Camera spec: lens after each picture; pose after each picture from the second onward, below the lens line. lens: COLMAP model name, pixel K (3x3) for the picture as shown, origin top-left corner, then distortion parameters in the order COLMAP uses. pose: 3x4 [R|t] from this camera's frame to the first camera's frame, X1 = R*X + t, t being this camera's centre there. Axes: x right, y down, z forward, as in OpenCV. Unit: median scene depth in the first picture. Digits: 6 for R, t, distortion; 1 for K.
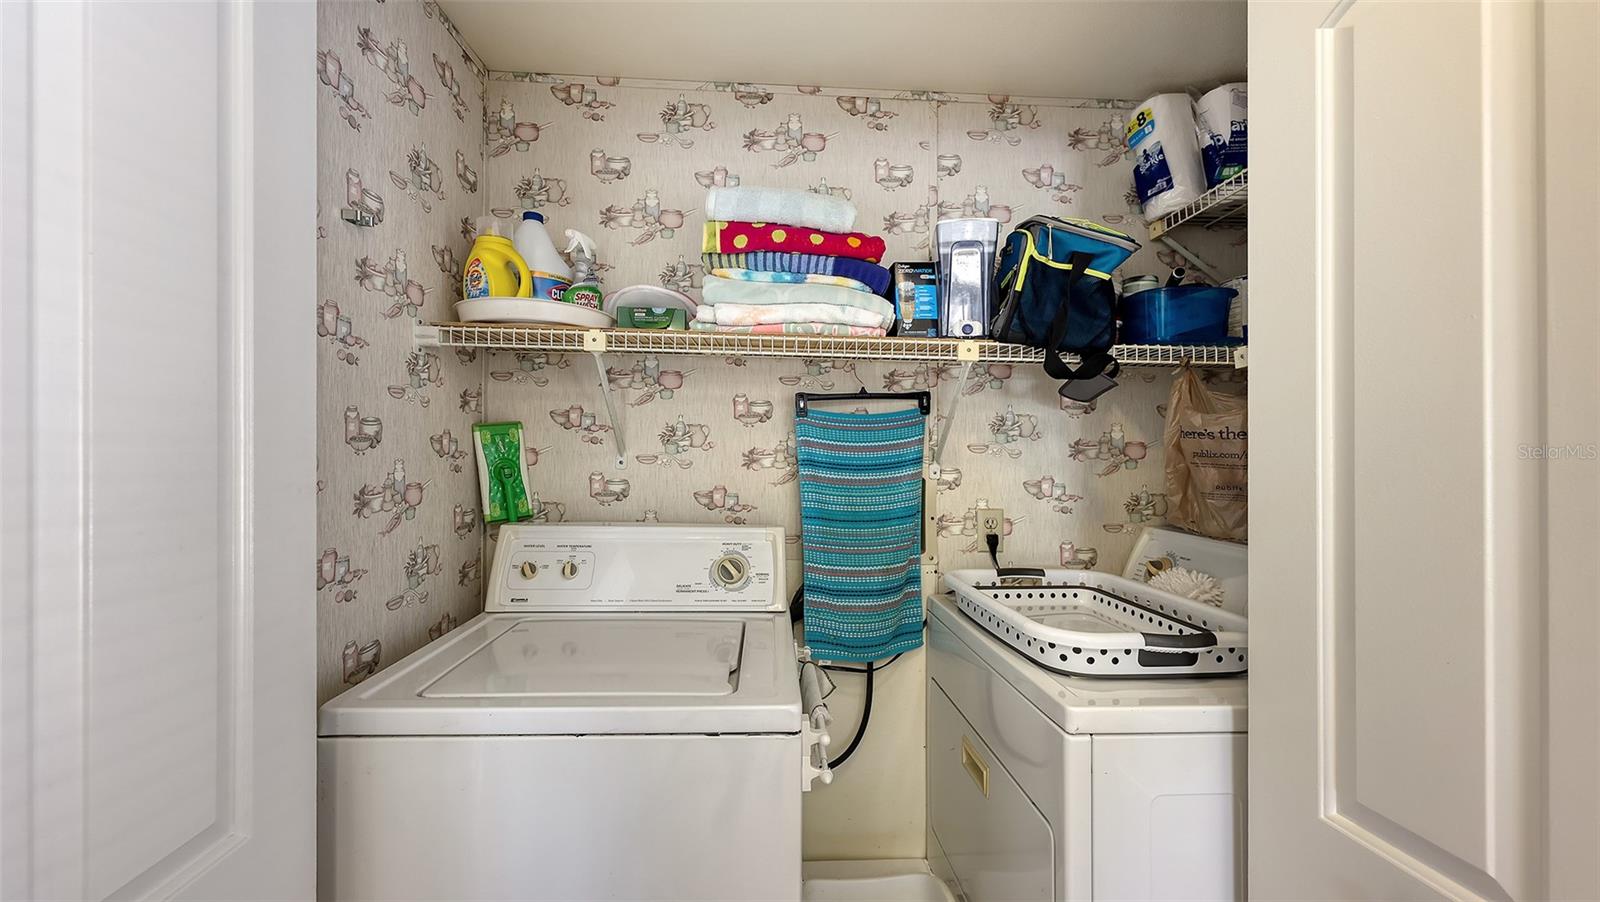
lens RADIAL K [[629.0, 0, 800.0], [0, 629.0, 451.0], [0, 0, 1]] dist [0.000131, 0.000001]
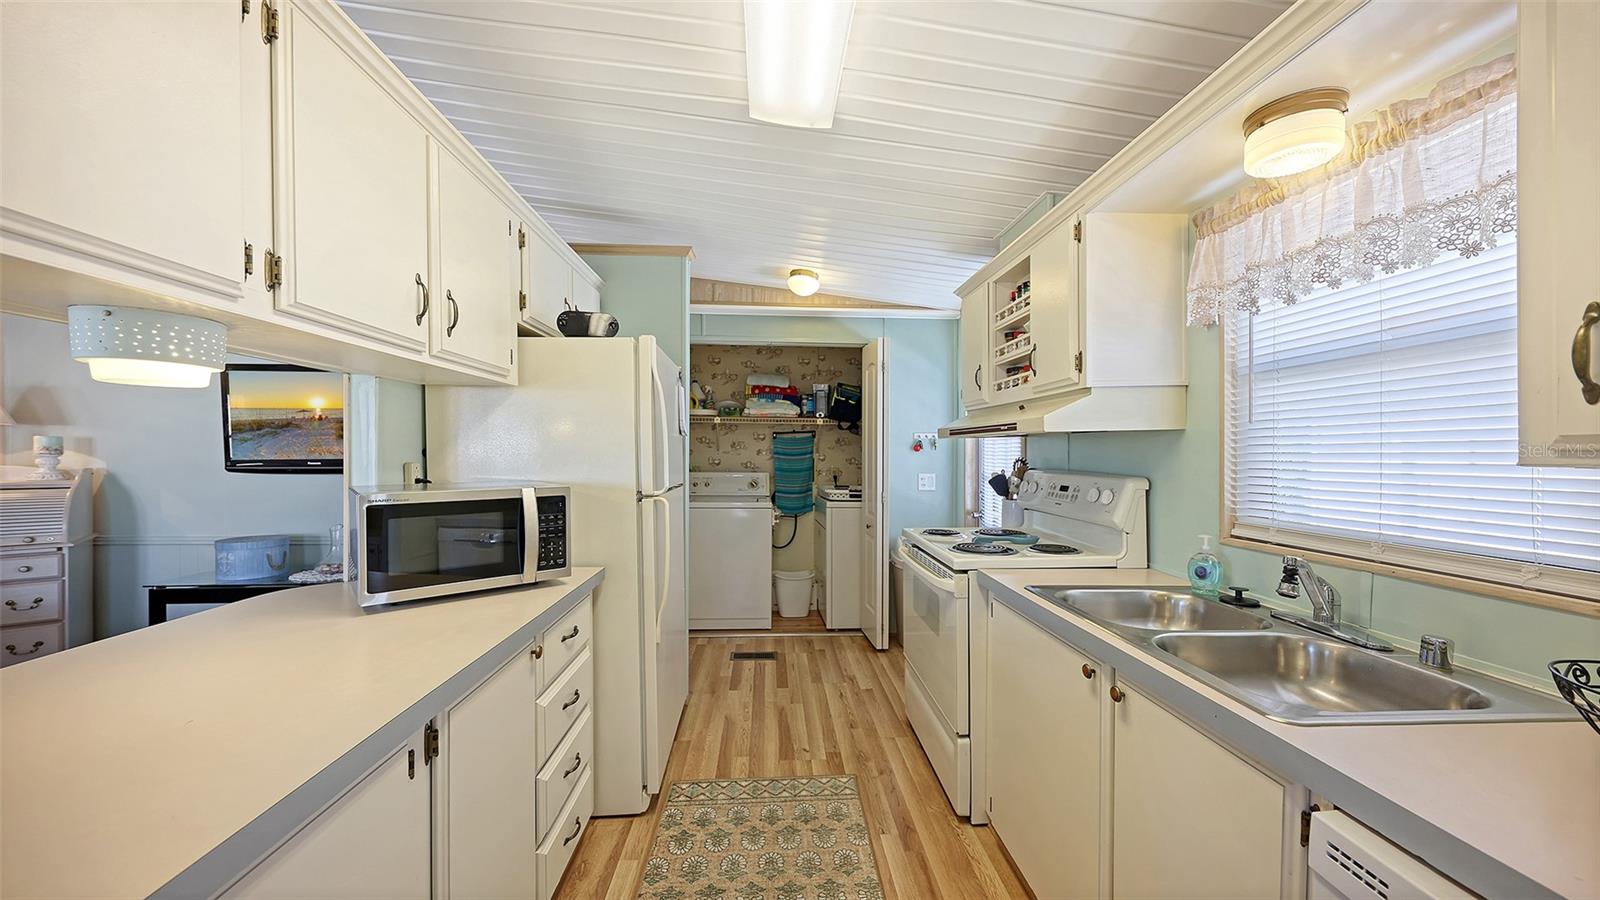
lens RADIAL K [[554.3, 0, 800.0], [0, 554.3, 450.0], [0, 0, 1]] dist [-0.001048, -0.000434]
pose [[0.999796, -0.004213, 0.019752, 0.082062], [0.004211, 0.999991, 0.000154, 0.002119], [-0.019752, -0.000070, 0.999805, -2.001113]]
